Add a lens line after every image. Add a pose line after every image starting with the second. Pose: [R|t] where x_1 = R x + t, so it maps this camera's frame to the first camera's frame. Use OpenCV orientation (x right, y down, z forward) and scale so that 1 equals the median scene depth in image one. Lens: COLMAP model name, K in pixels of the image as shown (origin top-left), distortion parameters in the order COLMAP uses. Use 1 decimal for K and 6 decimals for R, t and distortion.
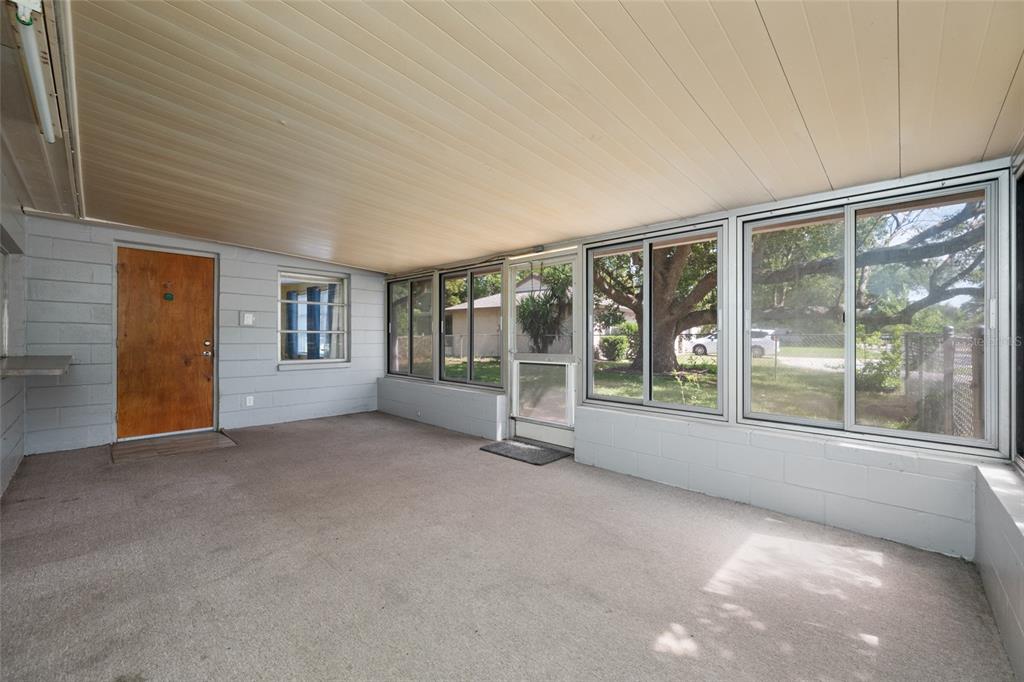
lens RADIAL K [[405.4, 0, 518.6], [0, 405.4, 334.2], [0, 0, 1]] dist [0.002599, -0.000373]
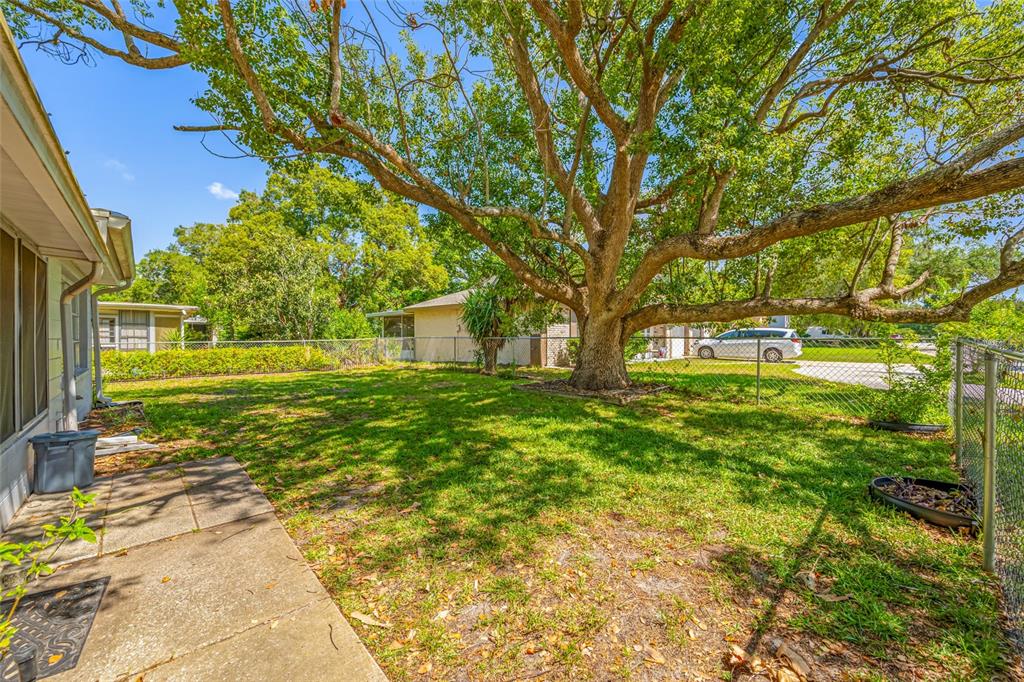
lens RADIAL K [[405.4, 0, 517.0], [0, 405.4, 337.6], [0, 0, 1]] dist [0.002599, -0.000373]
pose [[0.997351, -0.003062, -0.072668, 0.259068], [0.003783, 0.999945, 0.009791, -0.007423], [0.072634, -0.010040, 0.997308, 0.262130]]
